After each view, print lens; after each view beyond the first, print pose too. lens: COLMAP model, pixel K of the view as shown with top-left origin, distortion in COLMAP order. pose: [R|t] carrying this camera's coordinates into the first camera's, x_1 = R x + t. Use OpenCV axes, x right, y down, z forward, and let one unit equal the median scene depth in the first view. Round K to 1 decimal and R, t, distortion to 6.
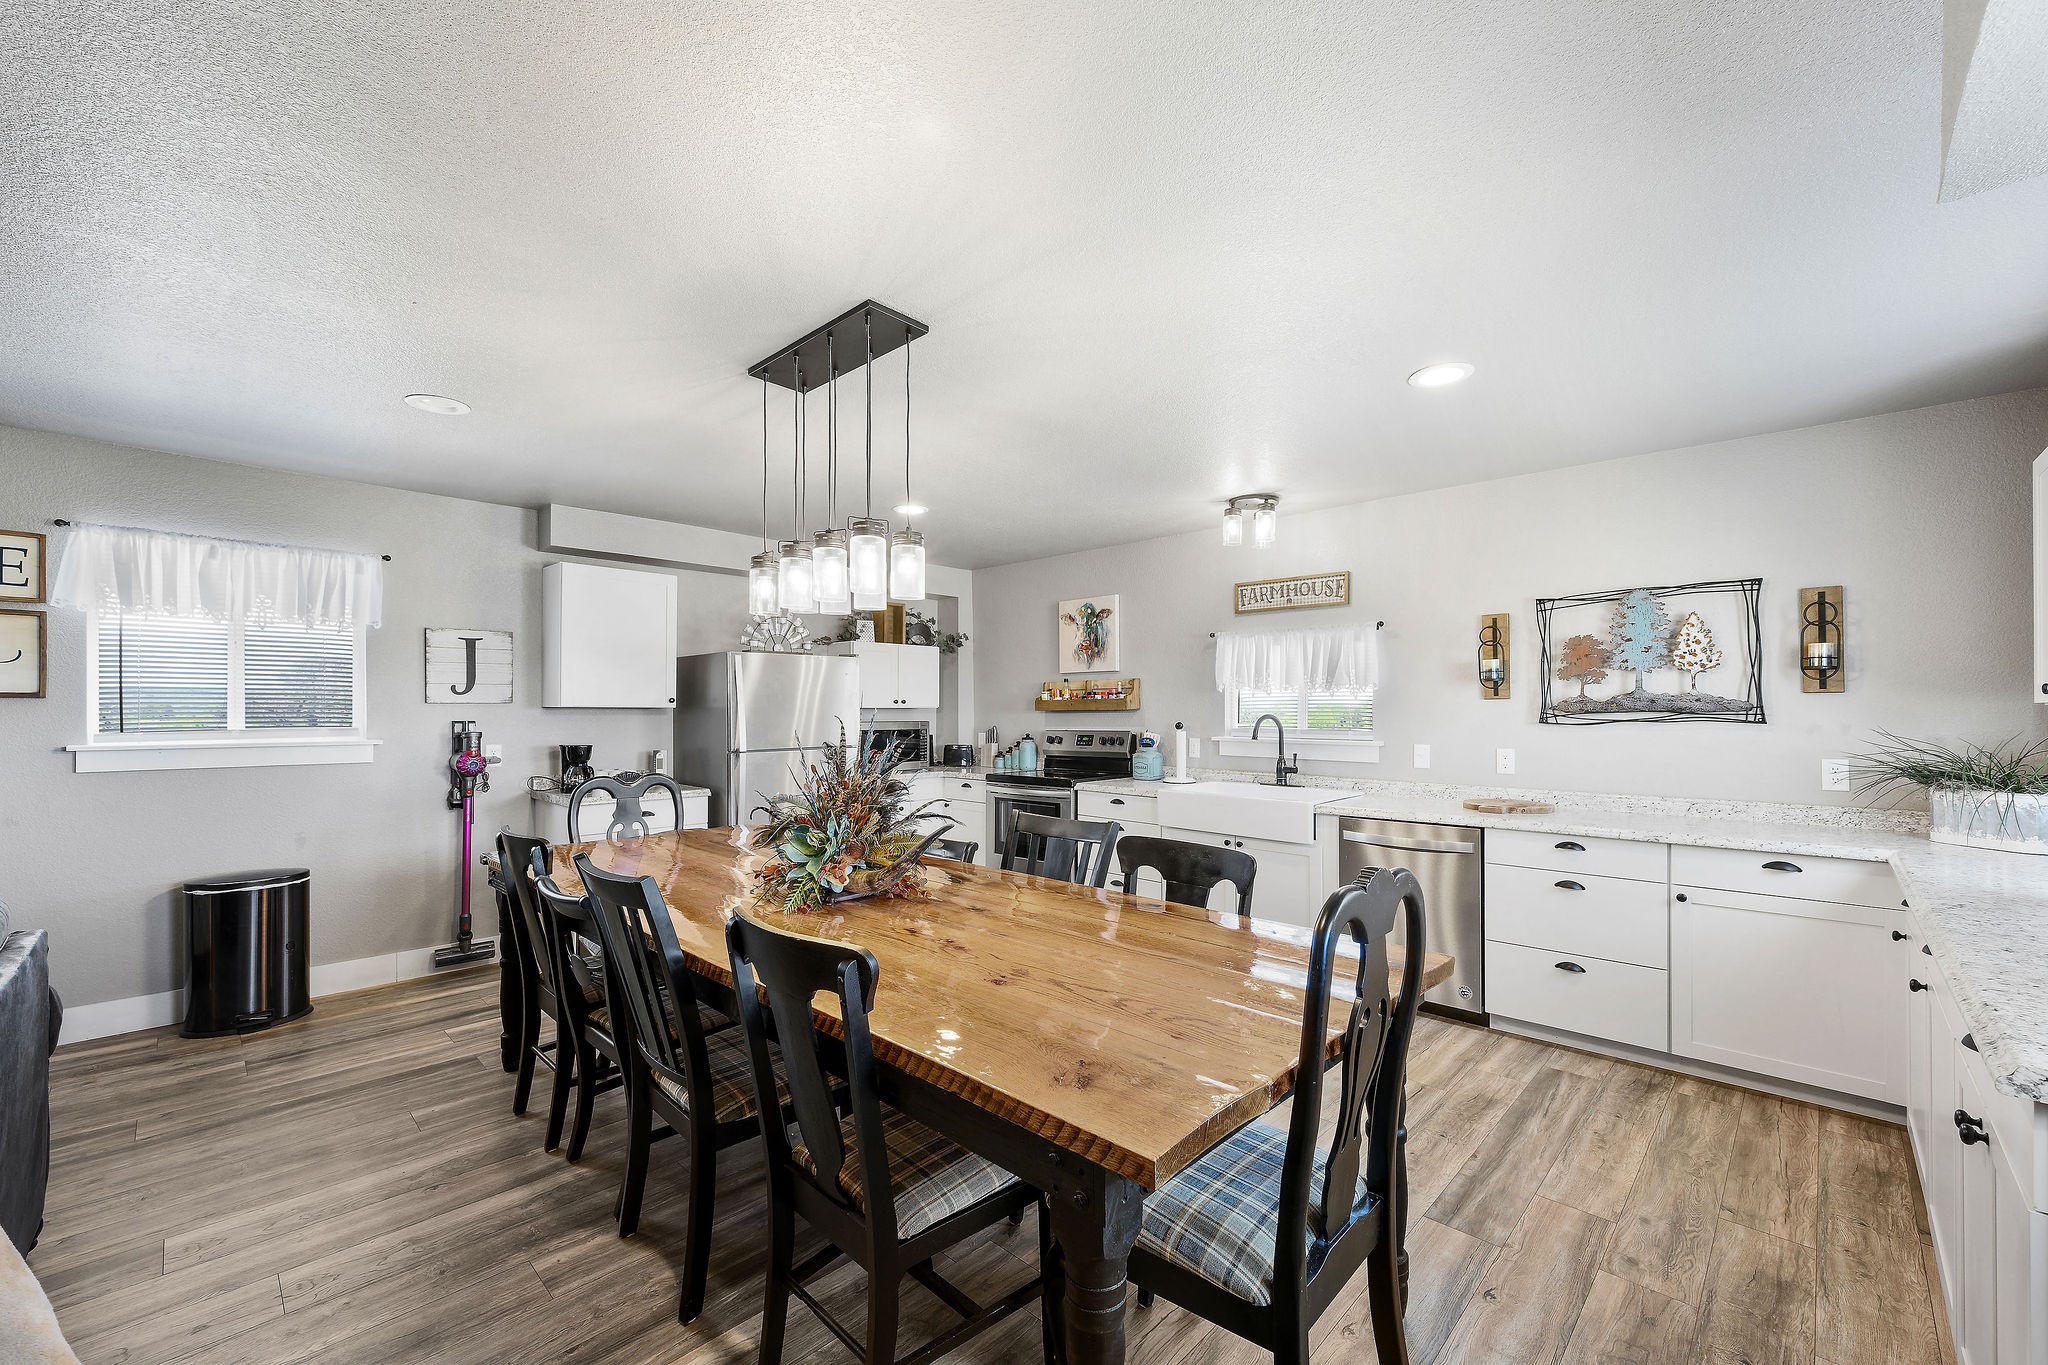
lens RADIAL K [[818.8, 0, 1050.0], [0, 818.8, 717.2], [0, 0, 1]] dist [-0.006911, 0.000645]
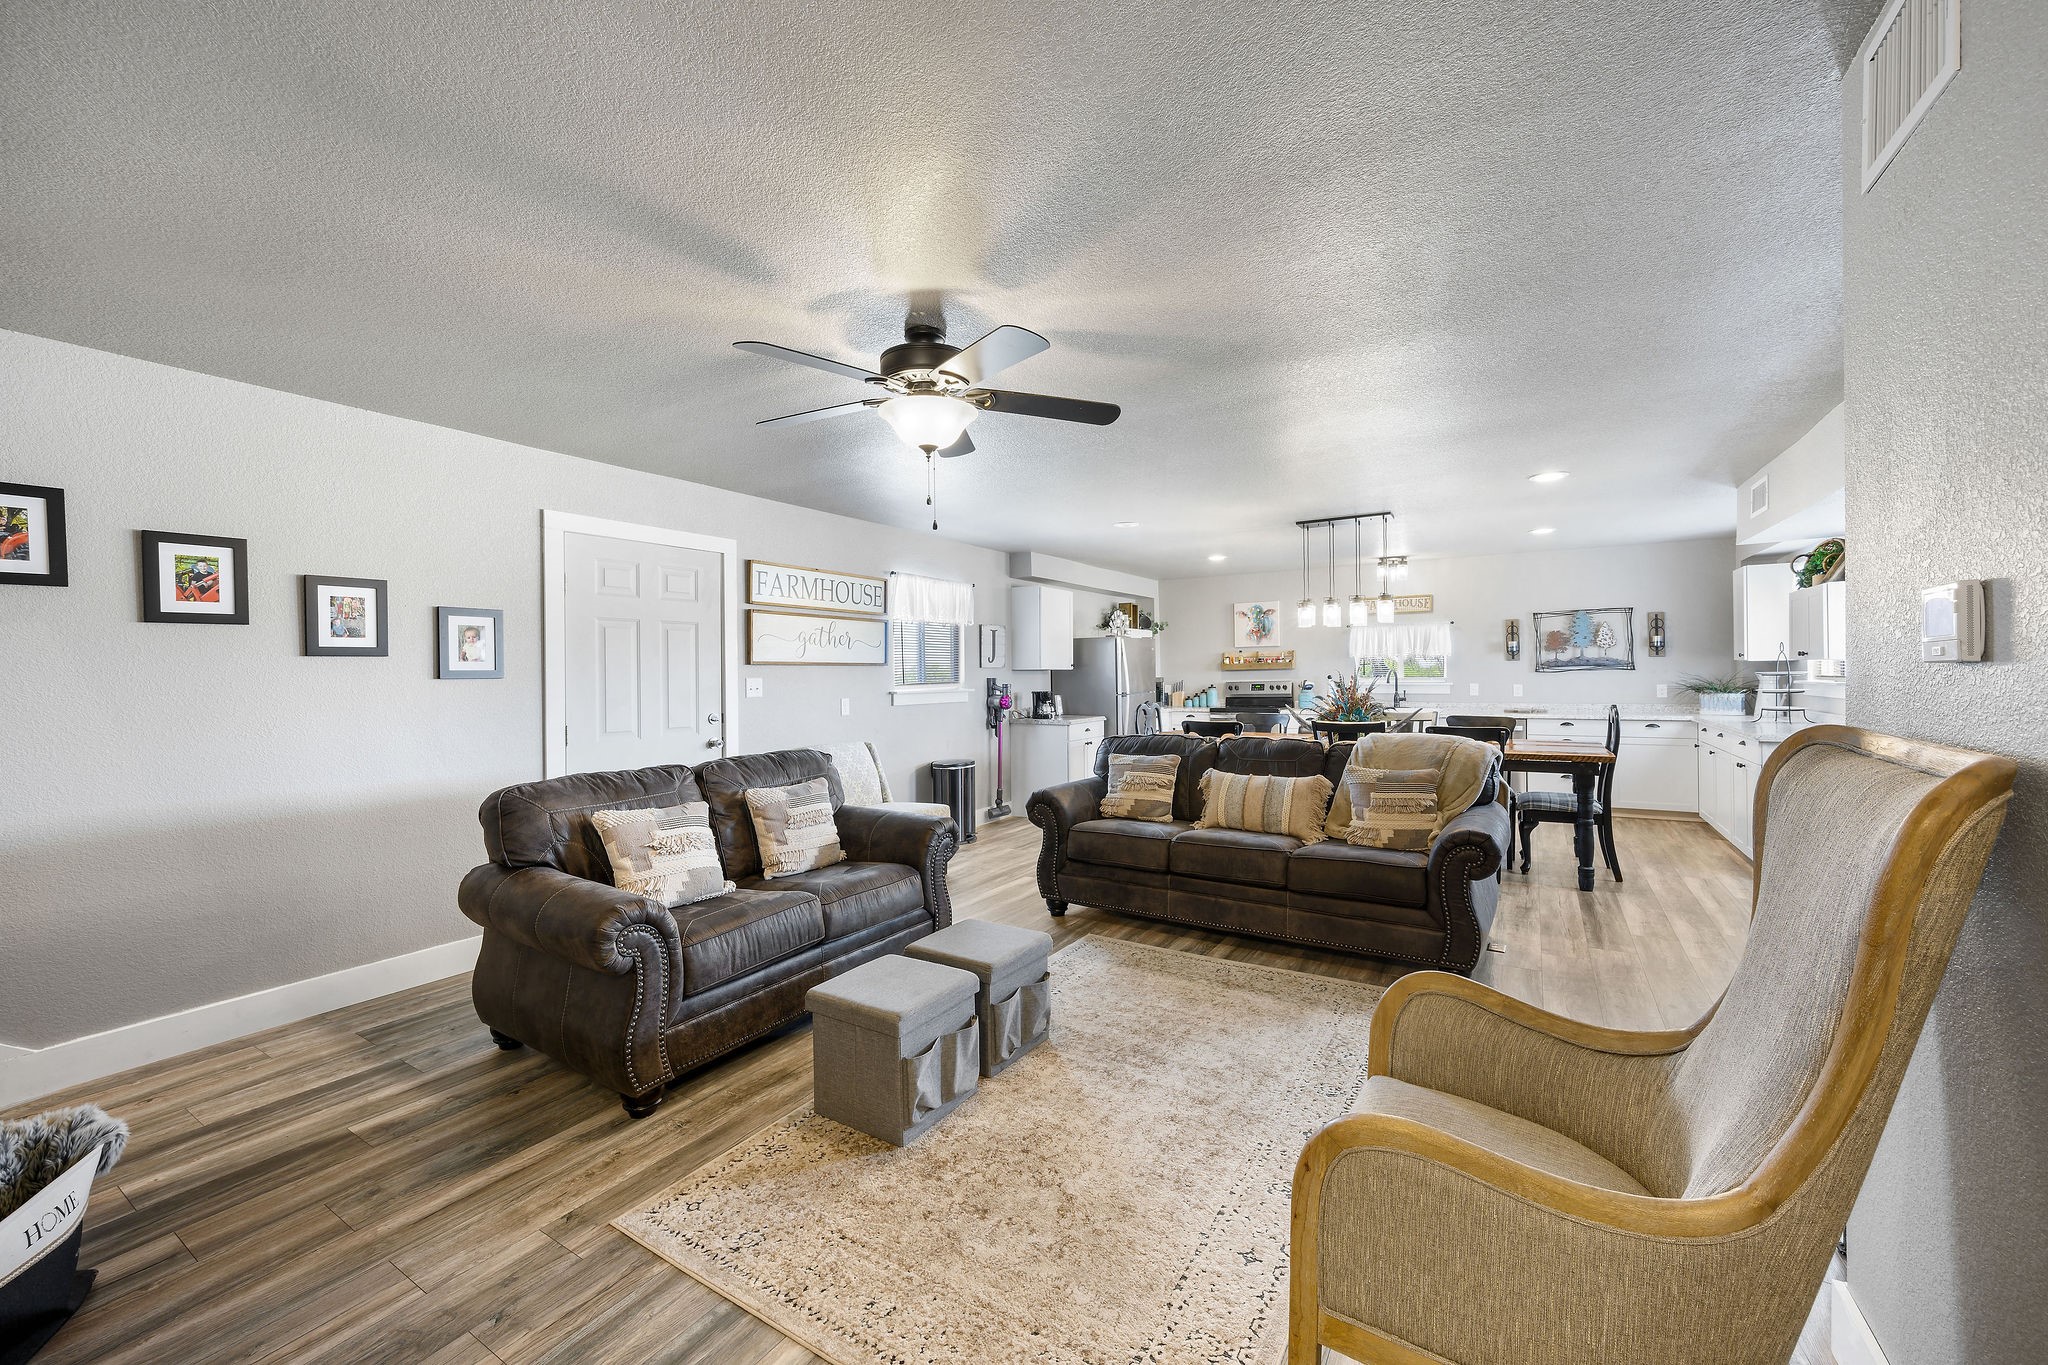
lens RADIAL K [[818.8, 0, 1020.0], [0, 818.8, 687.0], [0, 0, 1]] dist [-0.006911, 0.000645]
pose [[0.977277, -0.015270, 0.211418, -1.155189], [0.014131, 0.999876, 0.006895, 0.013447], [-0.211497, -0.003751, 0.977372, -0.786954]]
